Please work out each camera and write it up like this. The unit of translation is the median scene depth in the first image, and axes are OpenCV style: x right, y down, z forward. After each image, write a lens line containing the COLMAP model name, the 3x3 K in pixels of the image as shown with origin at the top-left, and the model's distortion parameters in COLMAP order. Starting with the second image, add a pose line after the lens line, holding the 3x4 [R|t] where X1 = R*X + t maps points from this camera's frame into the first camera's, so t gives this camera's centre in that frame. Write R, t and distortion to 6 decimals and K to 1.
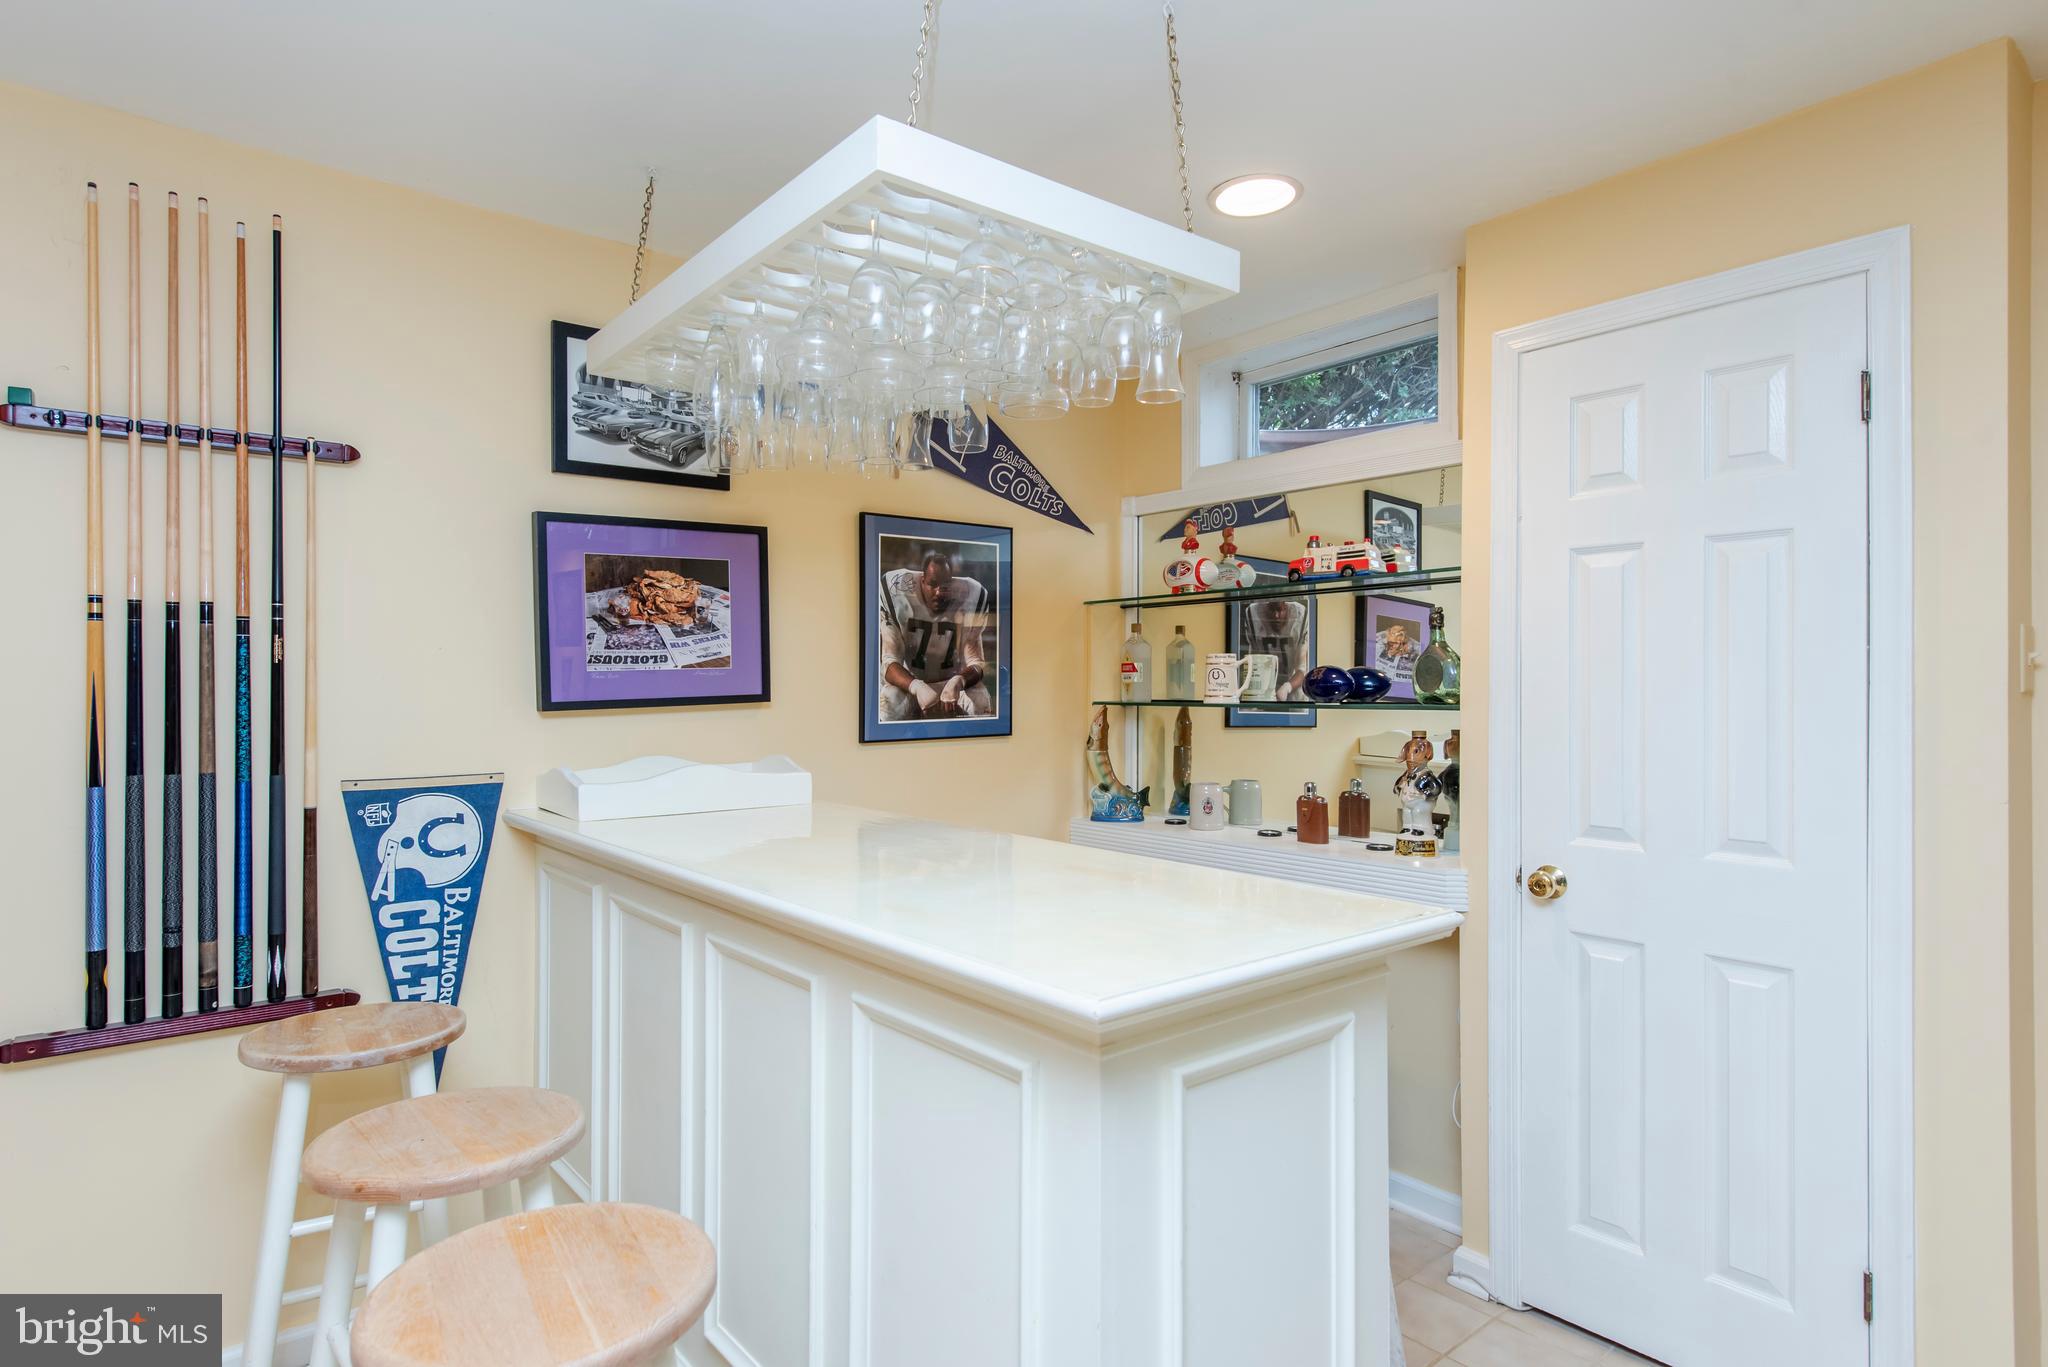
lens RADIAL K [[1097.9, 0, 1022.9], [0, 1097.9, 687.4], [0, 0, 1]] dist [0.001158, 0.000109]
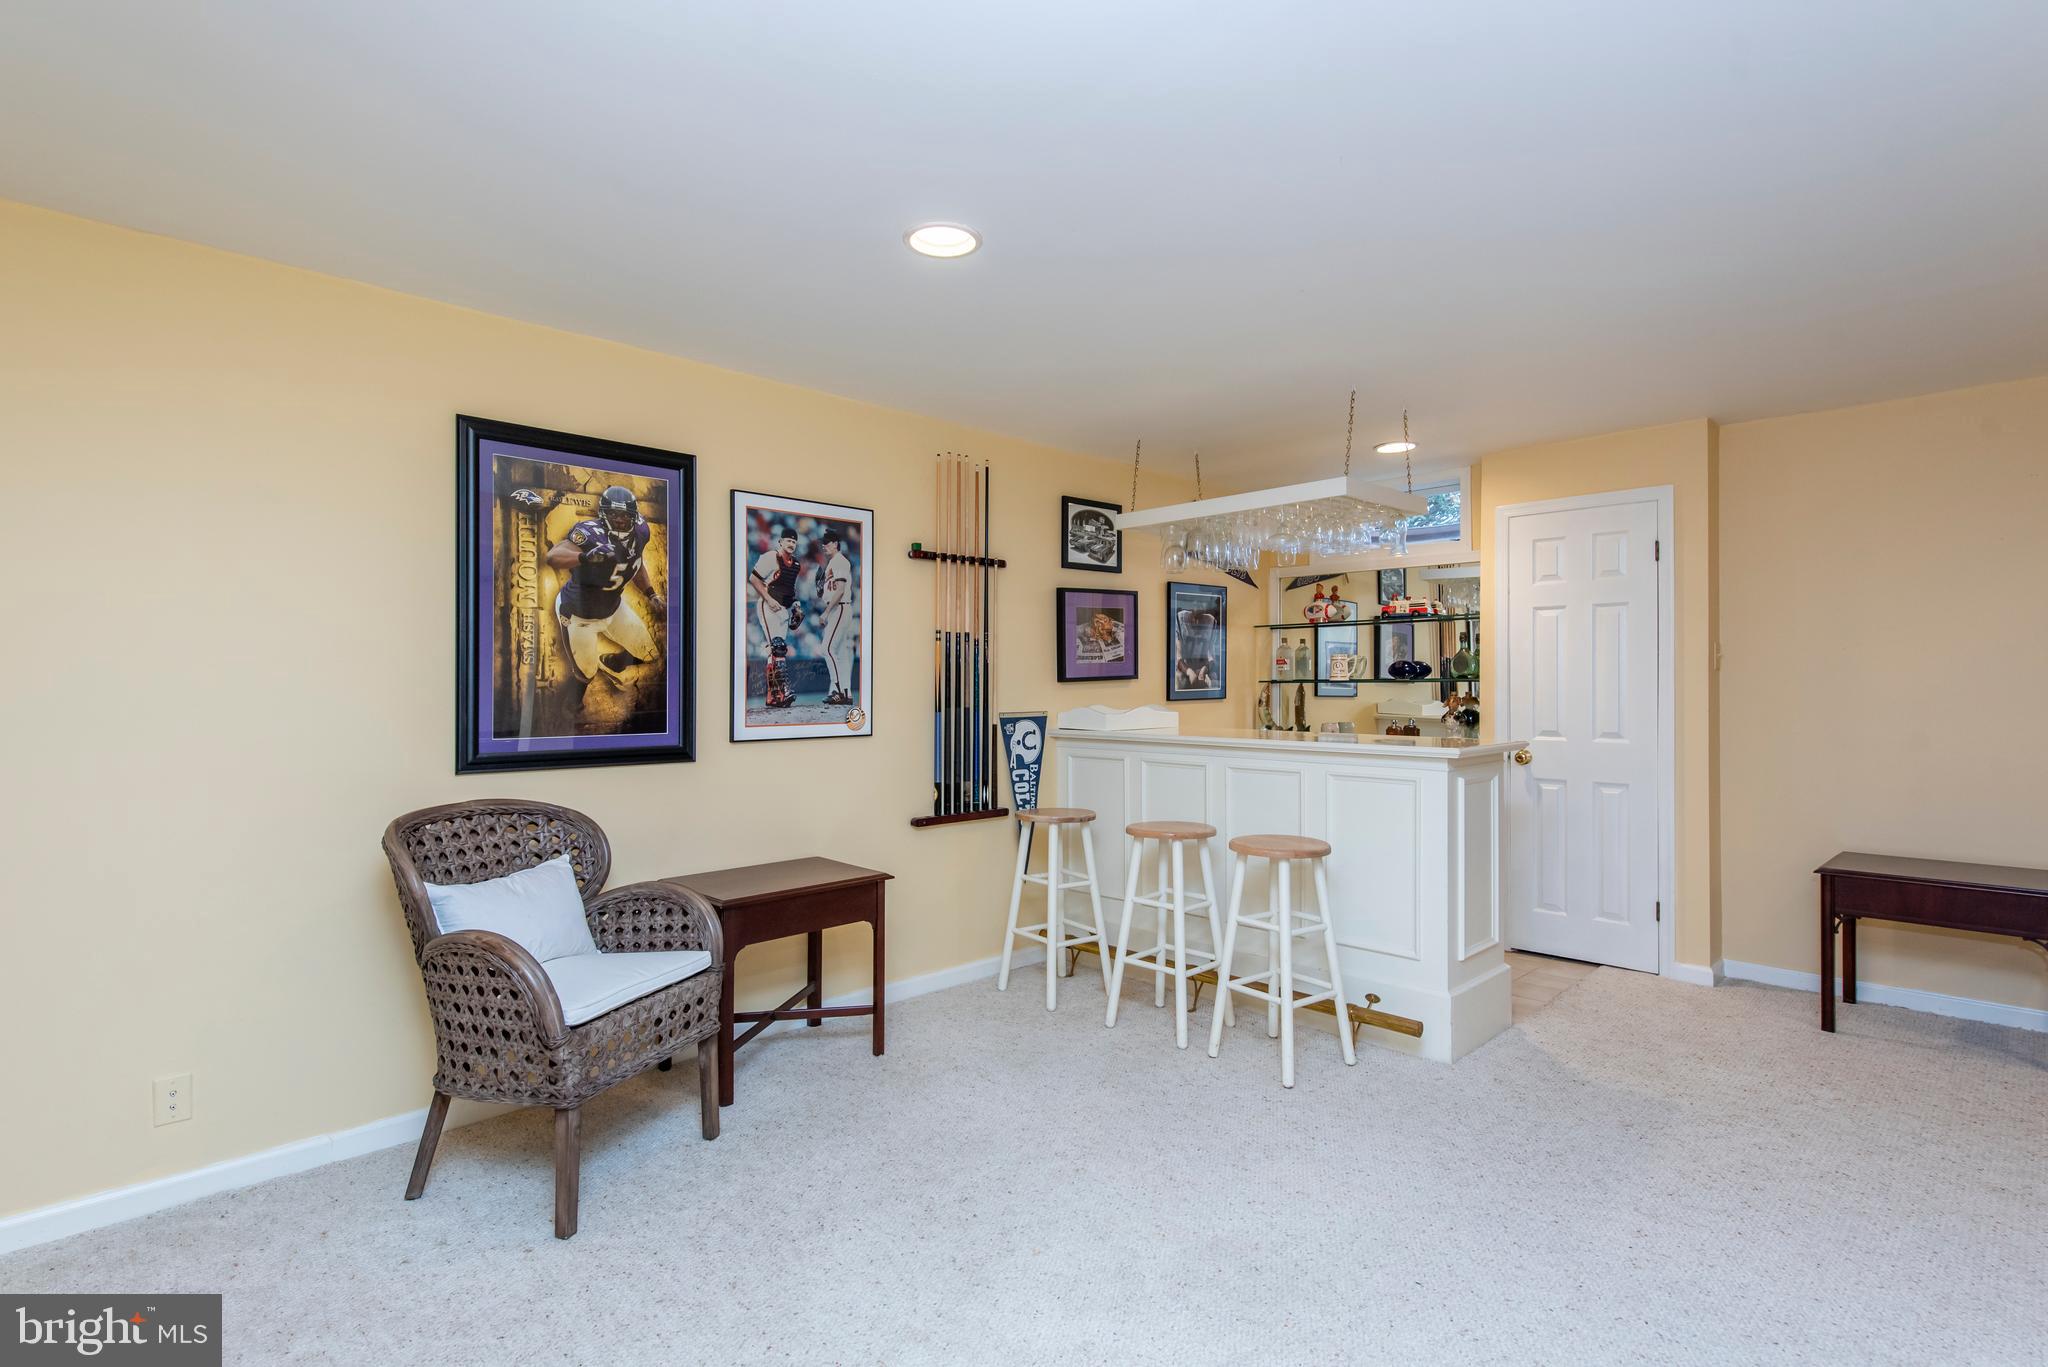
lens RADIAL K [[978.9, 0, 1028.5], [0, 978.9, 683.8], [0, 0, 1]] dist [0.005453, -0.000195]
pose [[0.996822, -0.003677, 0.079574, -0.670999], [0.003742, 0.999993, -0.000673, 0.026519], [-0.079571, 0.000969, 0.996829, -0.889746]]
